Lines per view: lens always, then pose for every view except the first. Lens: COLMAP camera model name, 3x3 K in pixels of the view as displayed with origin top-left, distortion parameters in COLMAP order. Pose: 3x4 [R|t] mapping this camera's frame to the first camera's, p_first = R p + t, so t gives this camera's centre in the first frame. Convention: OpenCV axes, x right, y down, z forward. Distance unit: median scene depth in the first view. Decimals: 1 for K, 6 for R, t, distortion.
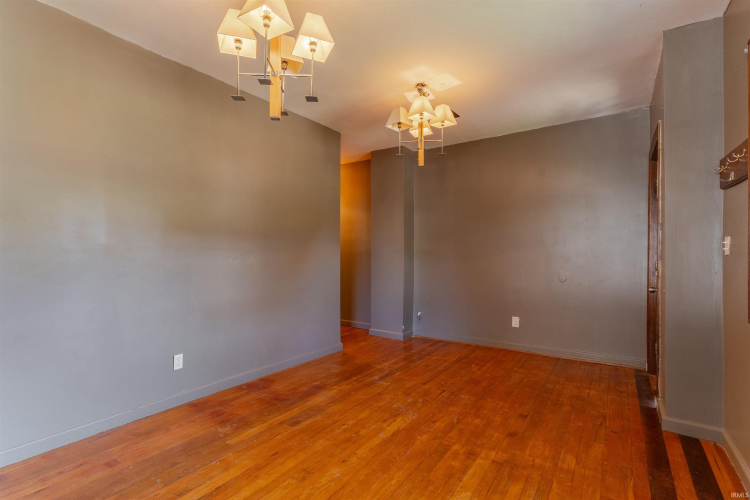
lens RADIAL K [[358.2, 0, 376.3], [0, 358.2, 248.1], [0, 0, 1]] dist [0.003470, 0.000584]
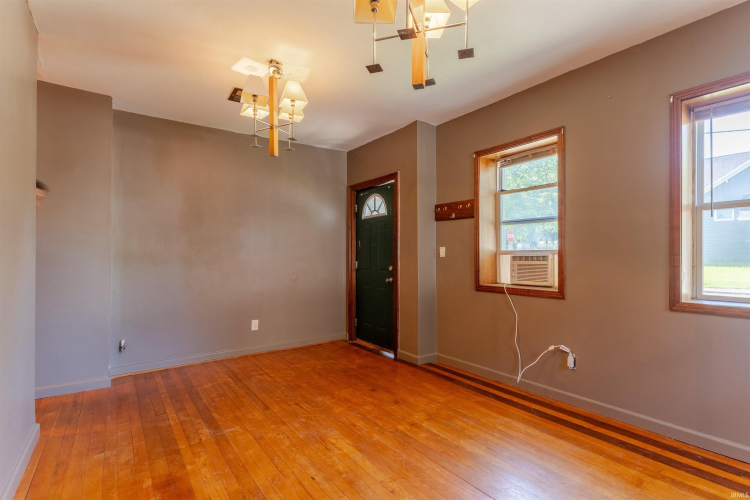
lens RADIAL K [[358.2, 0, 376.3], [0, 358.2, 248.1], [0, 0, 1]] dist [0.003470, 0.000584]
pose [[0.346723, 0.017484, 0.937804, -0.626656], [-0.012482, 0.999824, -0.014026, 0.001331], [-0.937884, -0.006843, 0.346880, 0.483539]]
